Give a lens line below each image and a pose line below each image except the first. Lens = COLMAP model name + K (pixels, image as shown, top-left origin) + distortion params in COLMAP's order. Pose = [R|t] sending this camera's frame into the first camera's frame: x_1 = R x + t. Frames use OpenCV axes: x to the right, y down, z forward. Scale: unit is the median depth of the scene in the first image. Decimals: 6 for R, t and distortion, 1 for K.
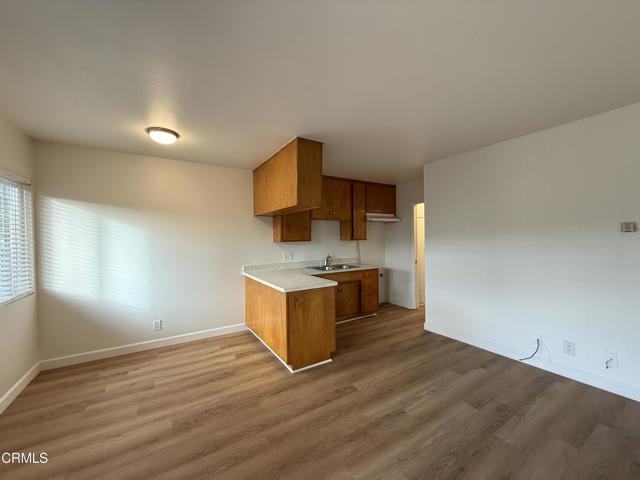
lens RADIAL K [[253.9, 0, 319.2], [0, 253.9, 241.3], [0, 0, 1]] dist [-0.001541, 0.000260]
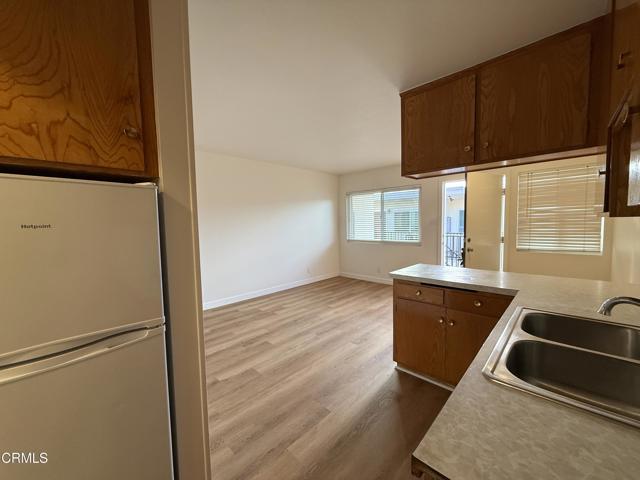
lens RADIAL K [[253.9, 0, 318.4], [0, 253.9, 238.8], [0, 0, 1]] dist [-0.001541, 0.000260]
pose [[-0.969550, 0.044354, -0.240842, 0.654327], [0.025305, 0.996342, 0.081619, -0.024975], [0.243581, 0.073039, -0.967126, 2.392893]]
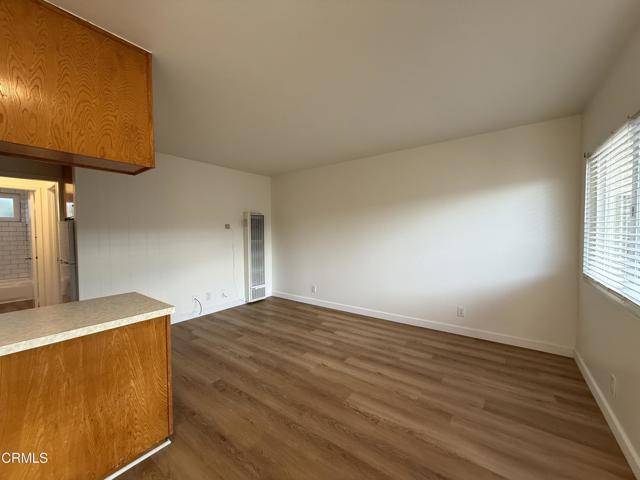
lens RADIAL K [[253.9, 0, 316.6], [0, 253.9, 239.3], [0, 0, 1]] dist [-0.001541, 0.000260]
pose [[-0.363748, -0.008618, 0.931458, -1.023856], [0.029254, 0.999358, 0.020671, 0.031468], [-0.931038, 0.034768, -0.363262, 1.117527]]
